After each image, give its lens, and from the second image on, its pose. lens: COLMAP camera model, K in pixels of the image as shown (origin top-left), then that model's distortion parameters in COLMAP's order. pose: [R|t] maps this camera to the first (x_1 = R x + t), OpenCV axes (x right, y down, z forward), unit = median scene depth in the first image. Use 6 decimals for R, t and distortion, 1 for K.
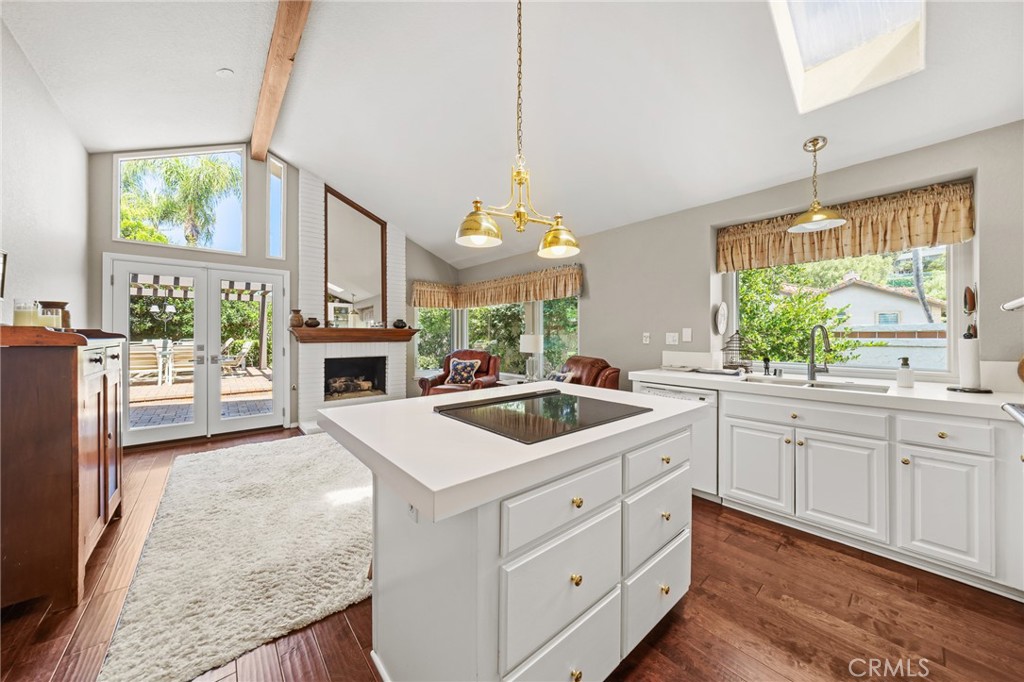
lens RADIAL K [[340.8, 0, 504.5], [0, 340.8, 336.1], [0, 0, 1]] dist [-0.002662, -0.001296]
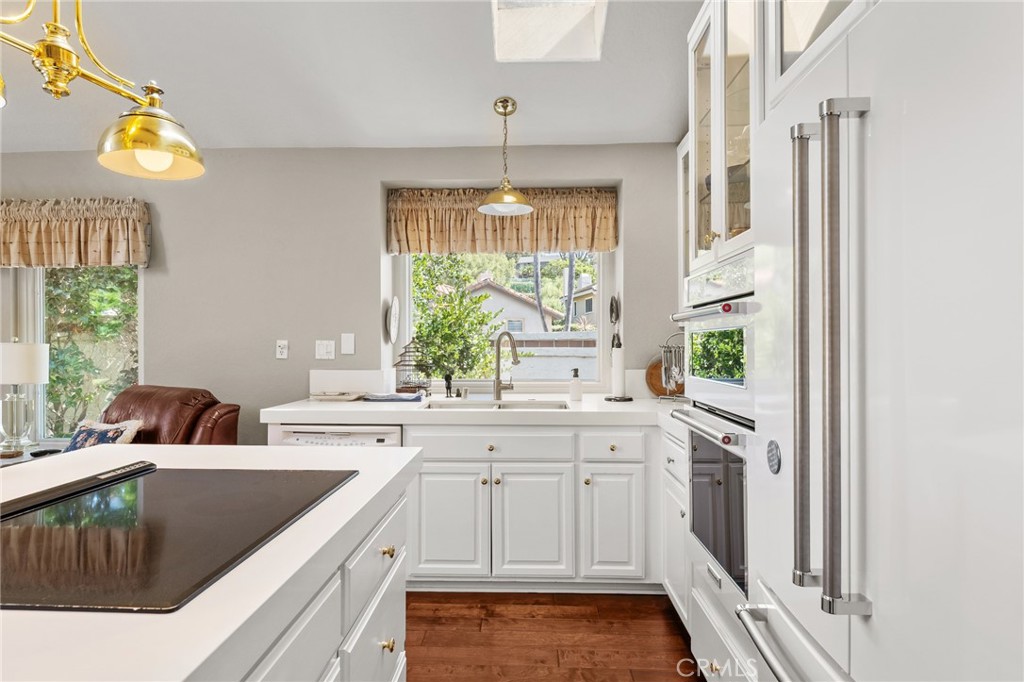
lens RADIAL K [[558.2, 0, 503.6], [0, 558.2, 346.6], [0, 0, 1]] dist [0.017851, -0.013624]
pose [[0.673953, -0.003346, 0.738767, -0.071881], [0.002086, 0.999994, 0.002626, -0.000975], [-0.738771, -0.000229, 0.673956, 0.113067]]
